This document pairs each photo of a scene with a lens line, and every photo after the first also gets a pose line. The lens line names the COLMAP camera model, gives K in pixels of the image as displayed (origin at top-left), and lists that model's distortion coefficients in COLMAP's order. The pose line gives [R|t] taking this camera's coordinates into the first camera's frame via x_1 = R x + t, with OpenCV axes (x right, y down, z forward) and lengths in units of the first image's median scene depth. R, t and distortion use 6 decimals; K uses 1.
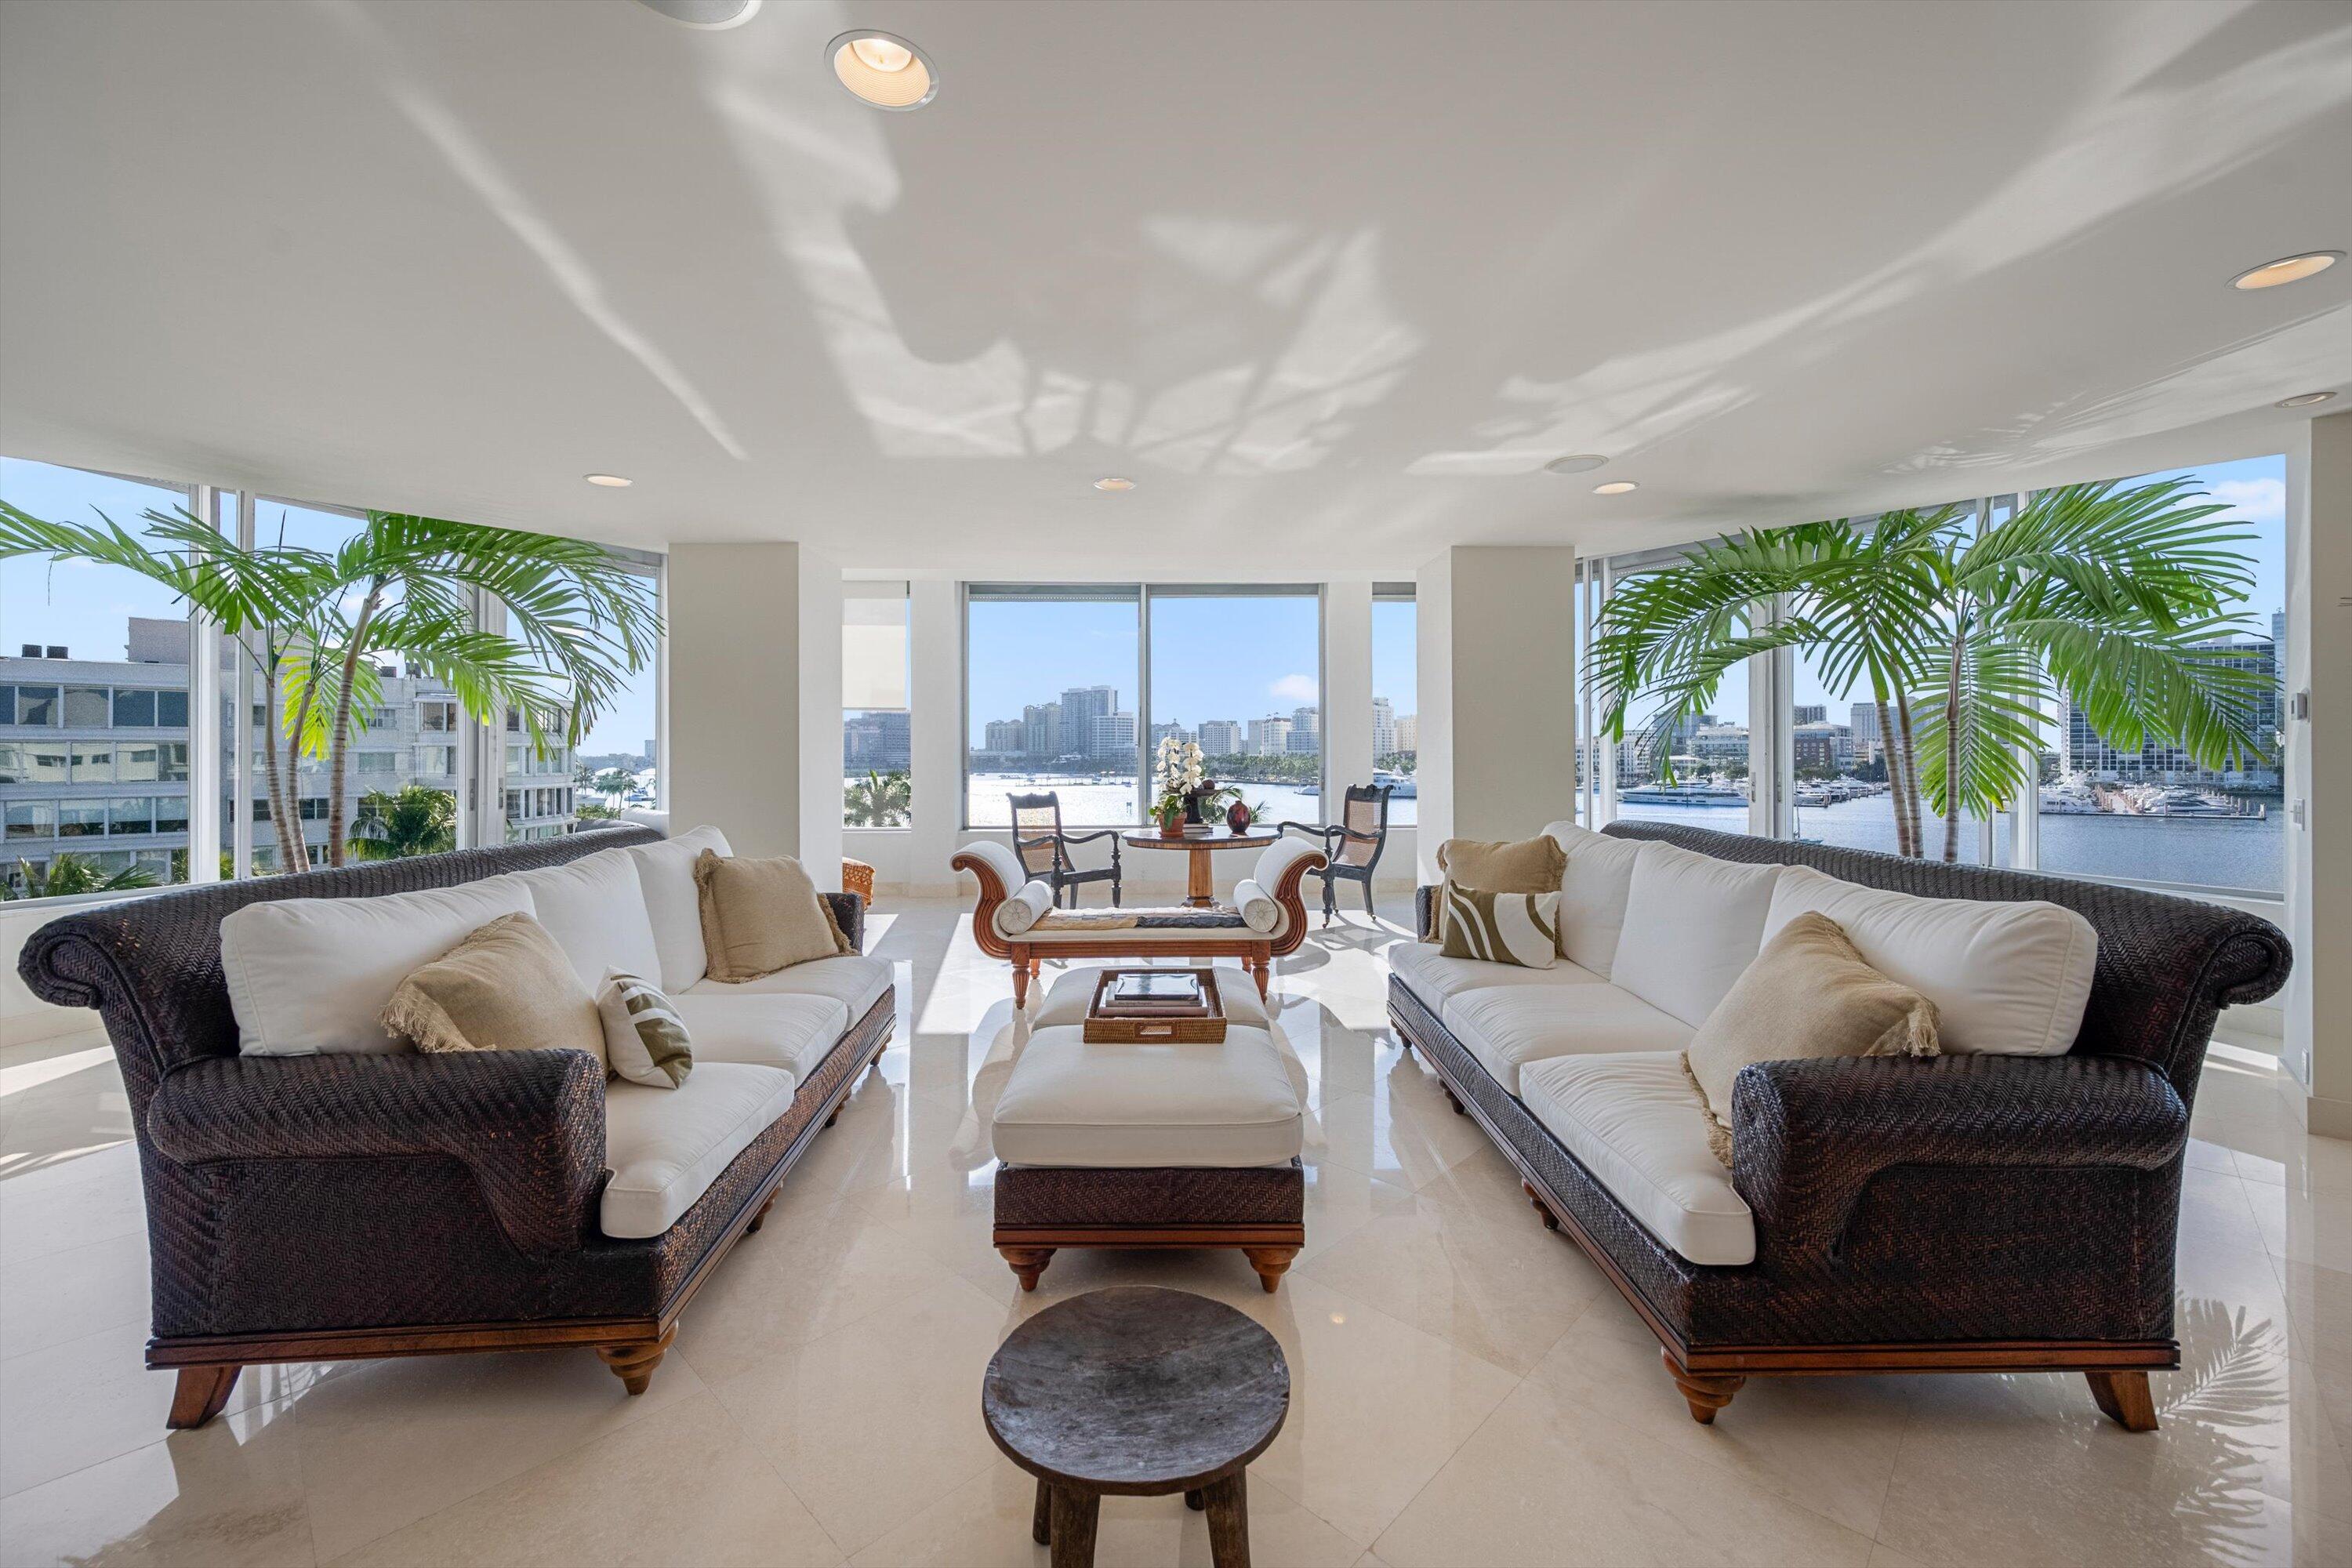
lens RADIAL K [[943.5, 0, 1164.3], [0, 943.5, 764.2], [0, 0, 1]] dist [0.000149, -0.000162]
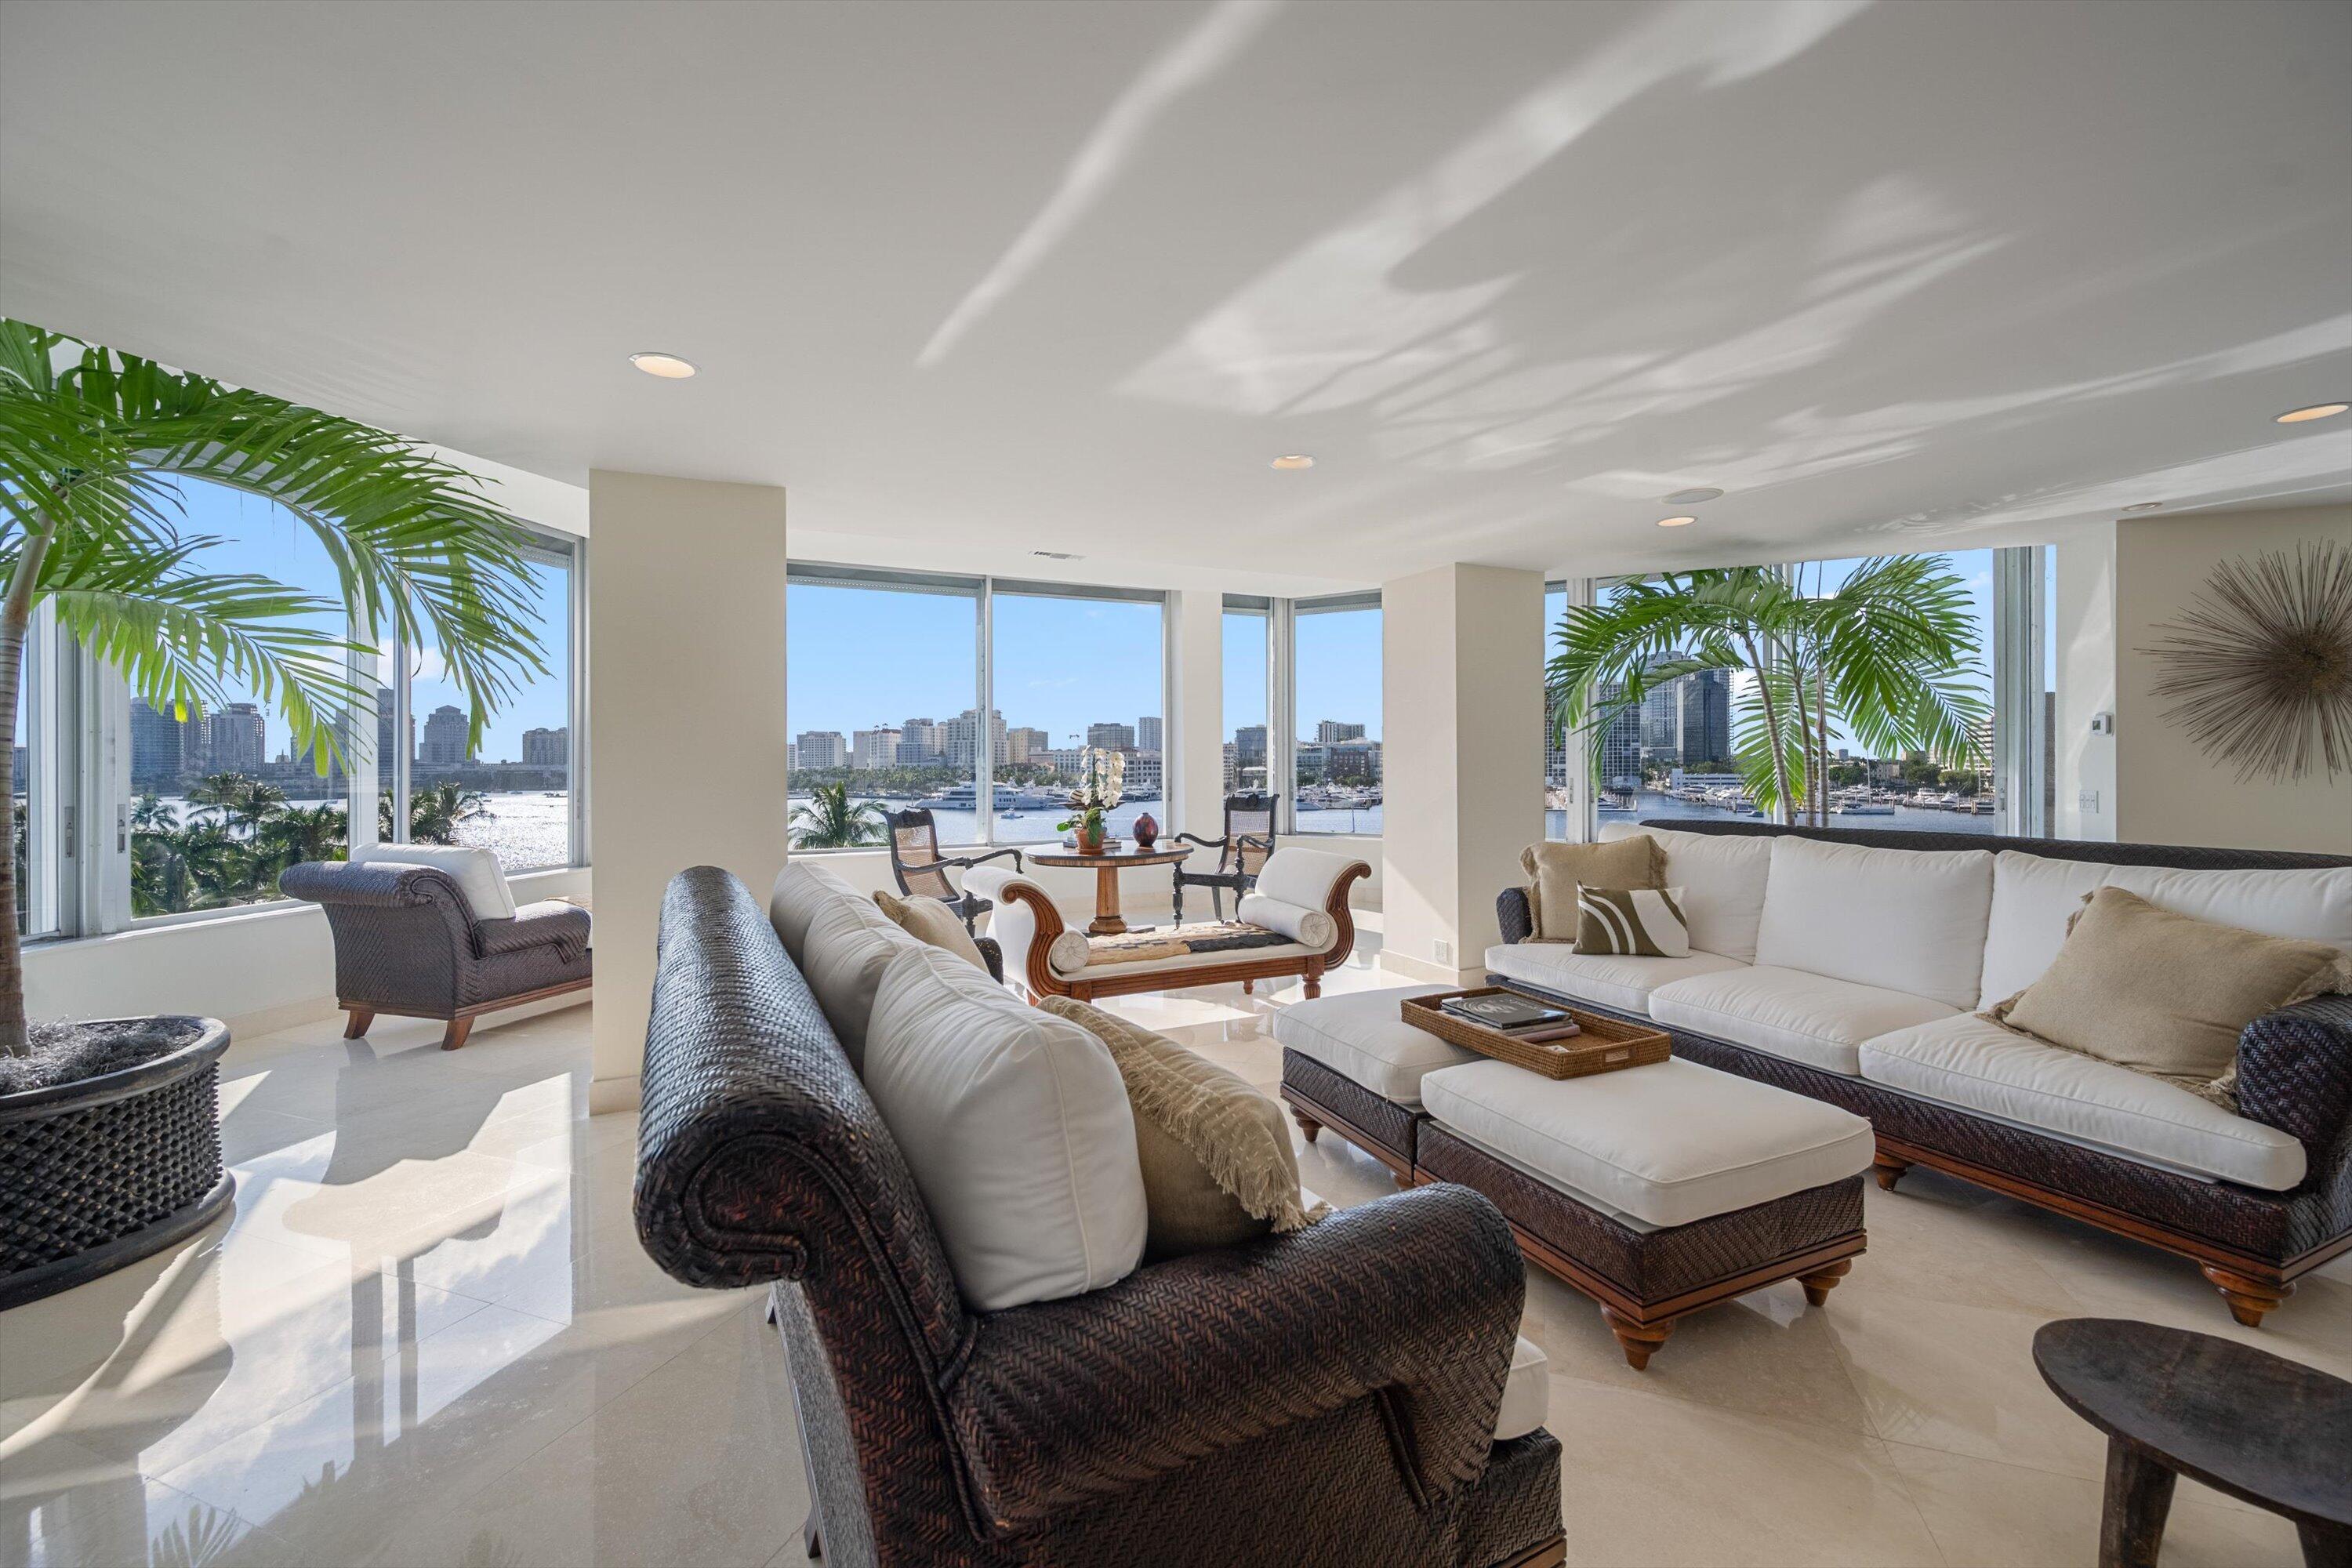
lens RADIAL K [[943.5, 0, 1169.7], [0, 943.5, 775.9], [0, 0, 1]] dist [0.000149, -0.000162]
pose [[0.916106, -0.008514, 0.400846, -0.558881], [0.008939, 0.999960, 0.000811, 0.002016], [-0.400836, 0.002840, 0.916145, 0.235257]]
